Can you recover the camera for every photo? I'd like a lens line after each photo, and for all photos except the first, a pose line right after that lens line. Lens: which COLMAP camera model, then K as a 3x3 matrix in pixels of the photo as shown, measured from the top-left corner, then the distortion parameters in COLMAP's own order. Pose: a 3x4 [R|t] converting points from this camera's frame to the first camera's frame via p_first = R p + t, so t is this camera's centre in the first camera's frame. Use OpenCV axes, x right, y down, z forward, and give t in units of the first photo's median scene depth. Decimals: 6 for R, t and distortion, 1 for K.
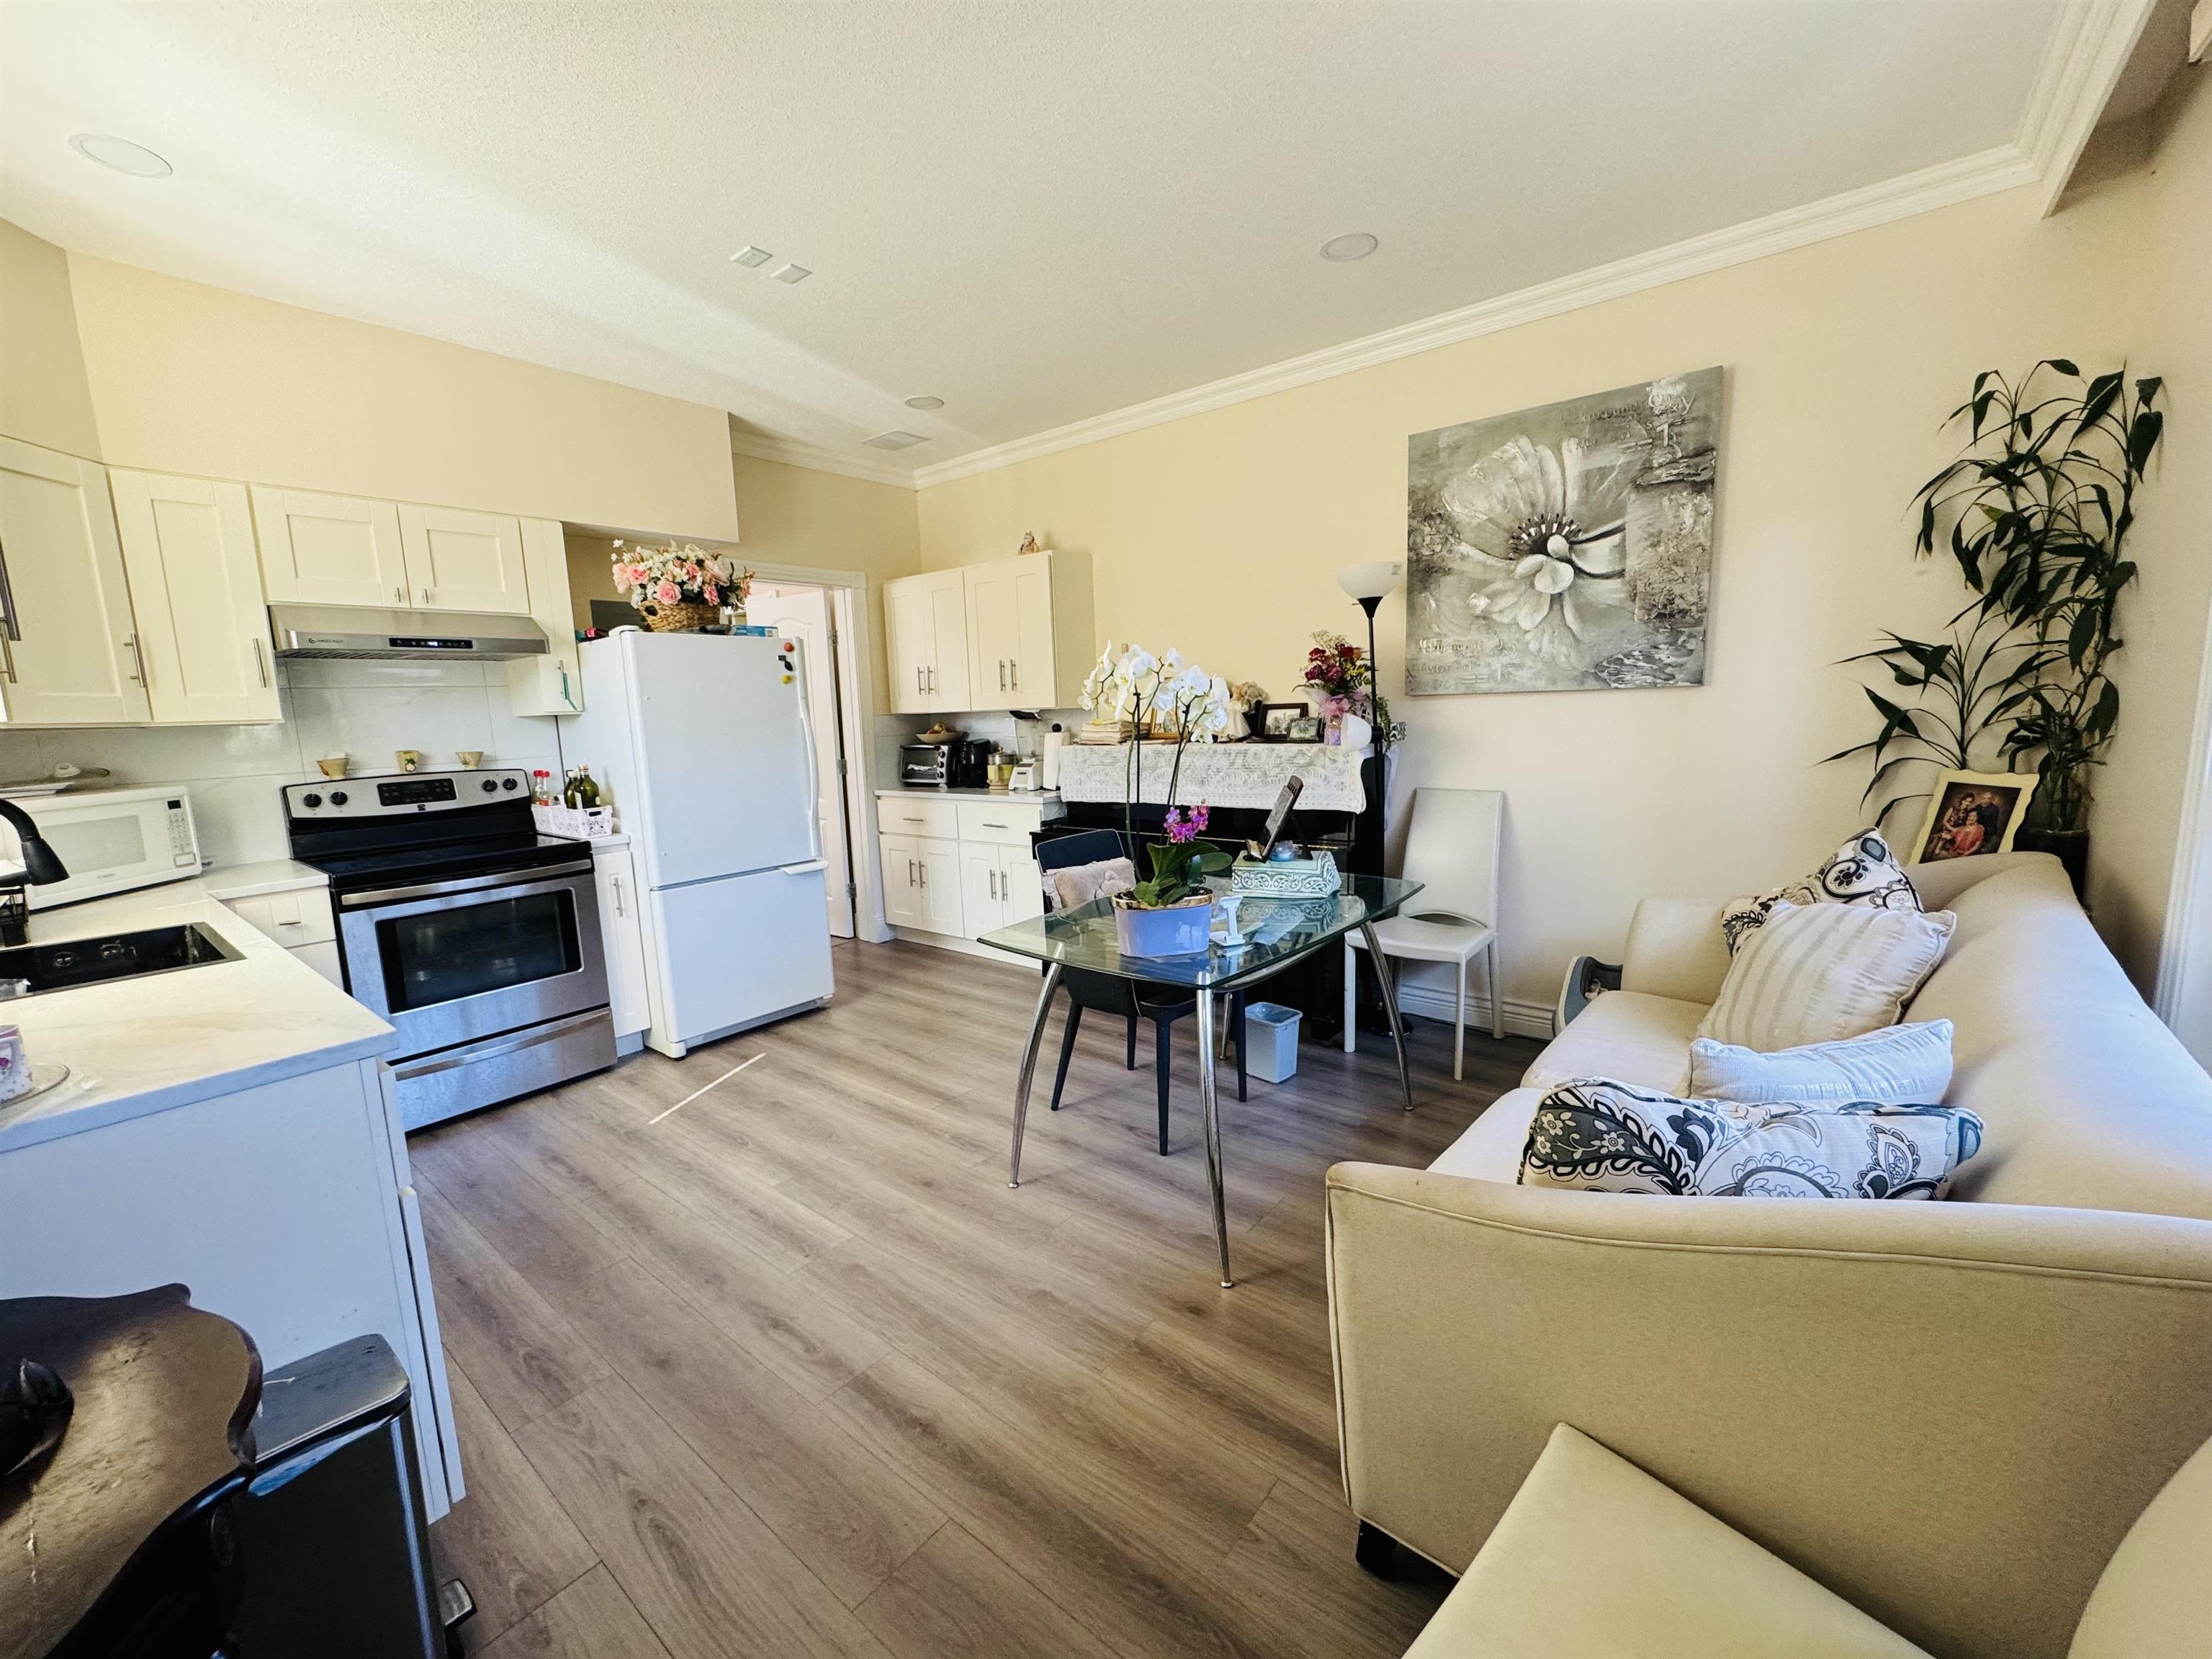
lens RADIAL K [[882.3, 0, 1103.7], [0, 882.3, 829.4], [0, 0, 1]] dist [-0.003533, -0.000186]
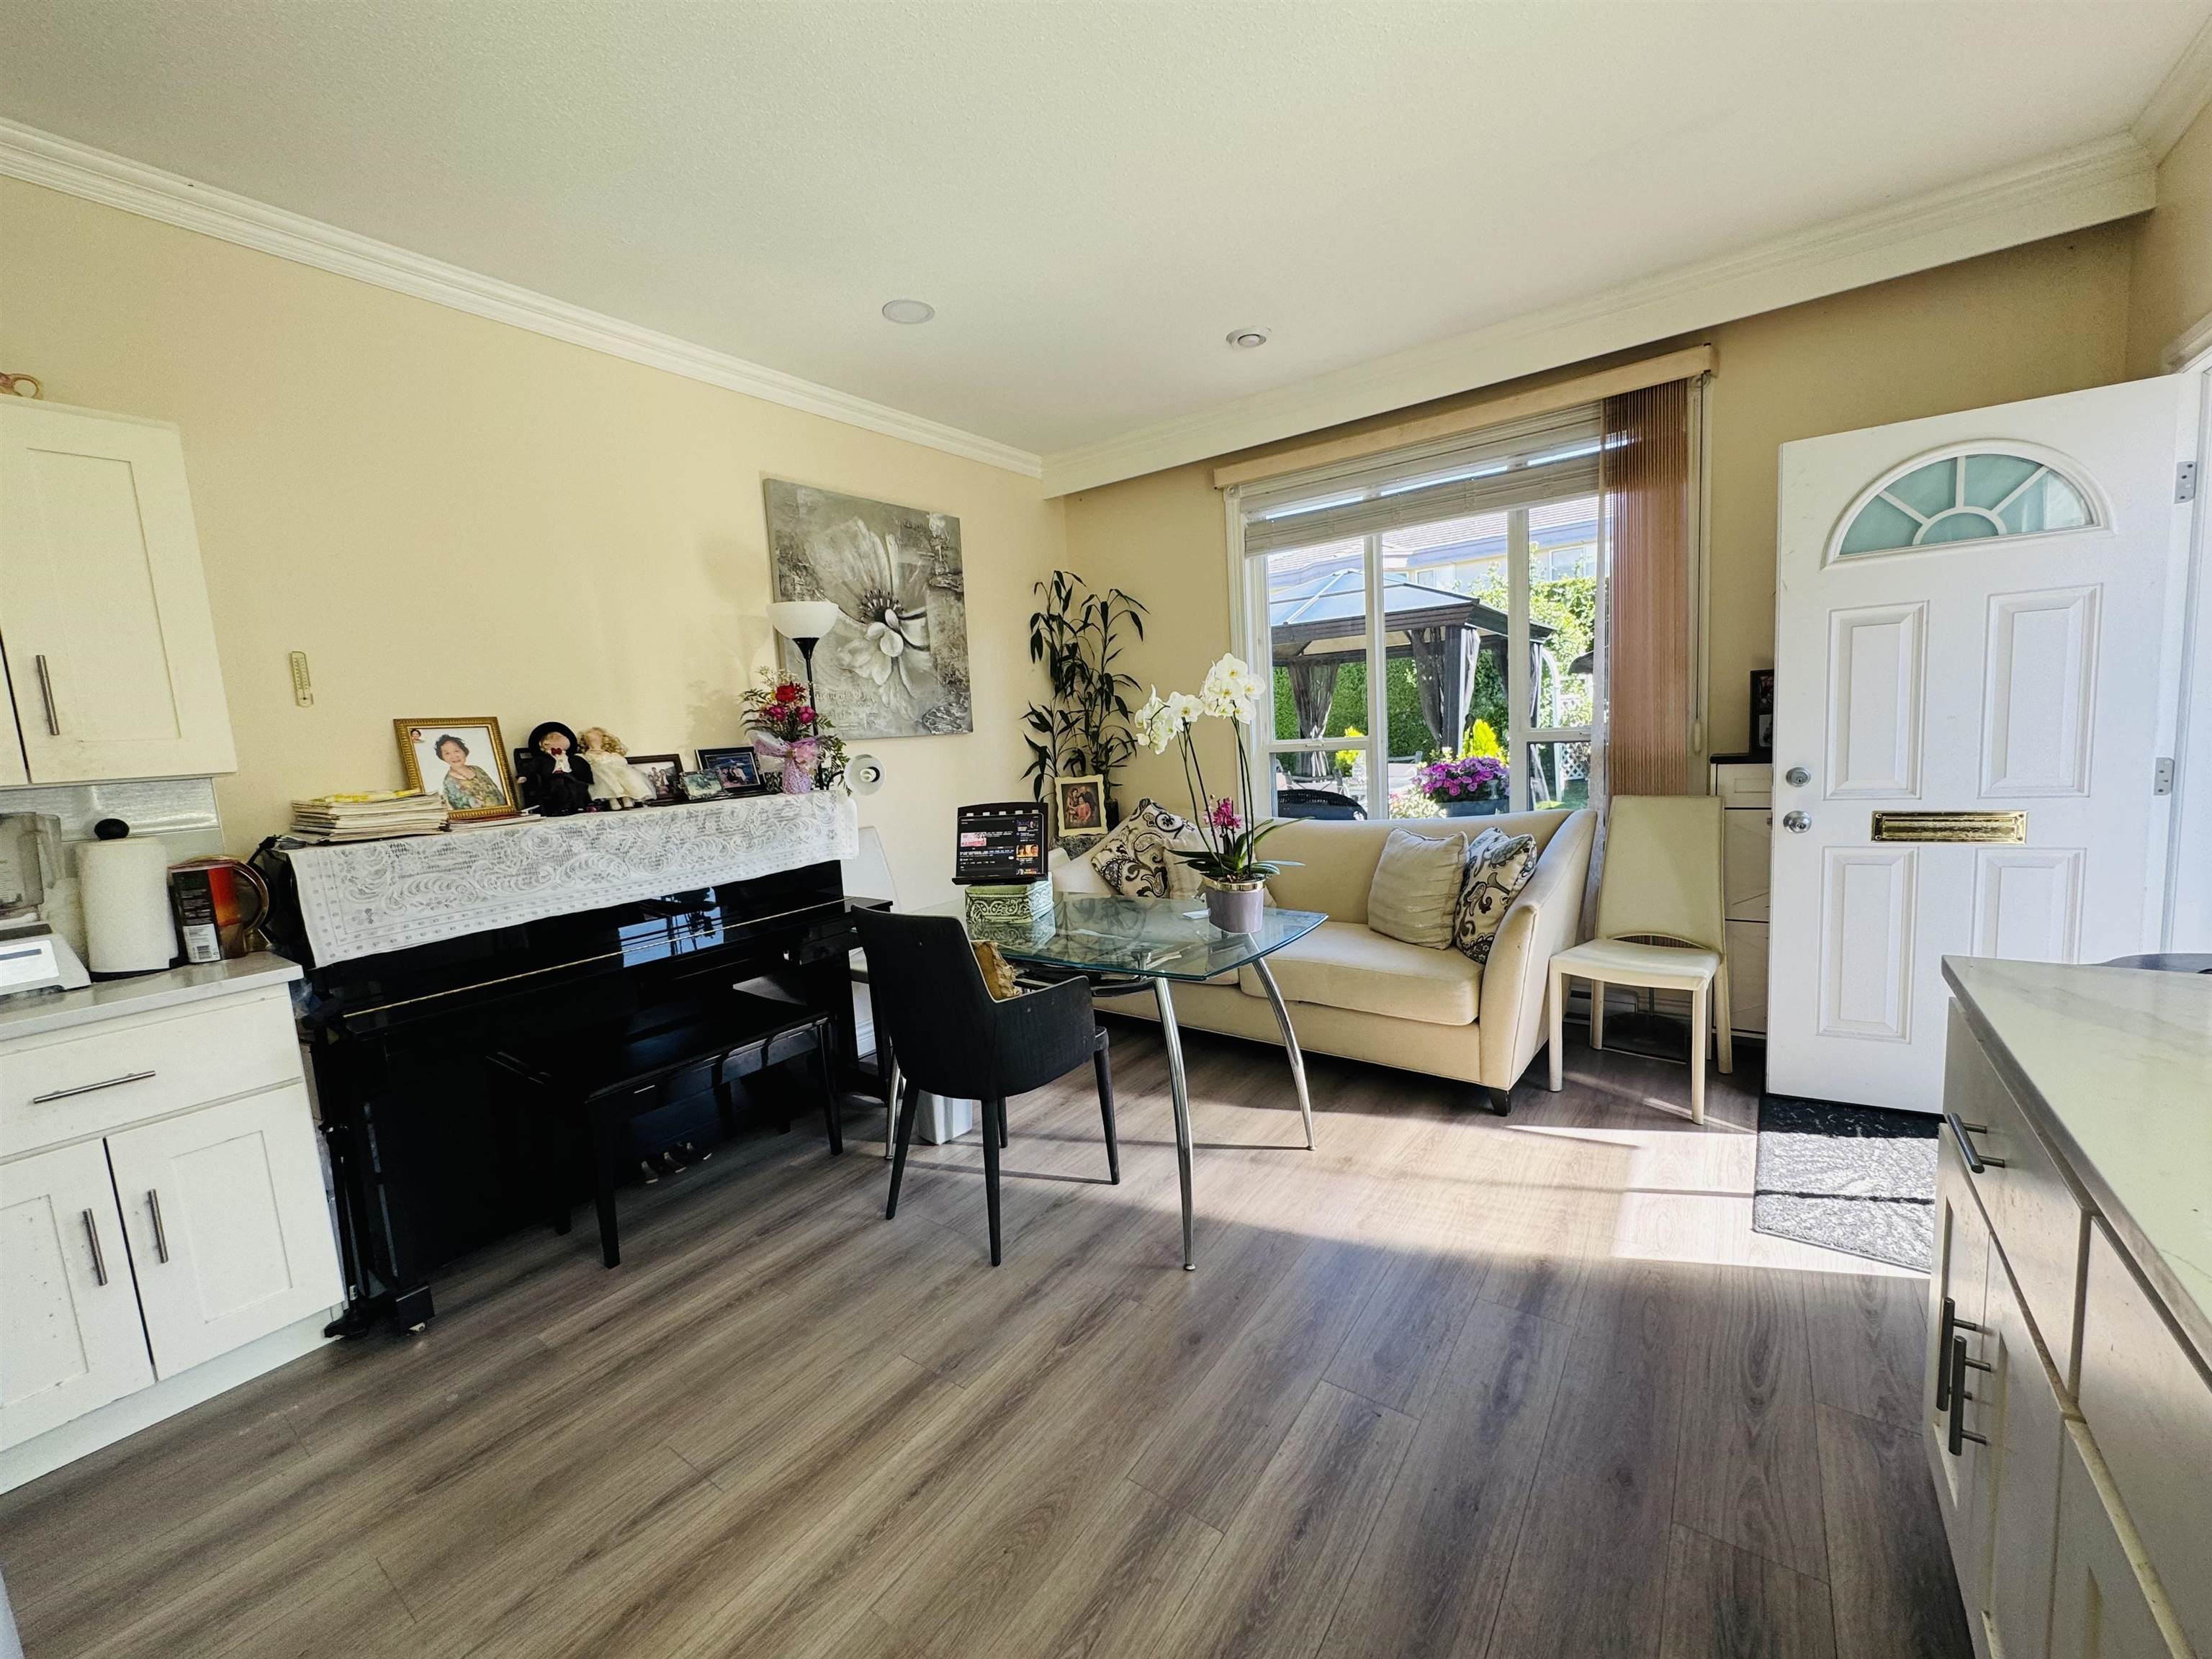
lens RADIAL K [[882.3, 0, 1101.9], [0, 882.3, 828.9], [0, 0, 1]] dist [-0.003533, -0.000186]
pose [[-0.046449, -0.075857, 0.996036, -0.730924], [0.198902, 0.976444, 0.083640, -0.082224], [-0.978918, 0.201998, -0.030267, 0.810696]]
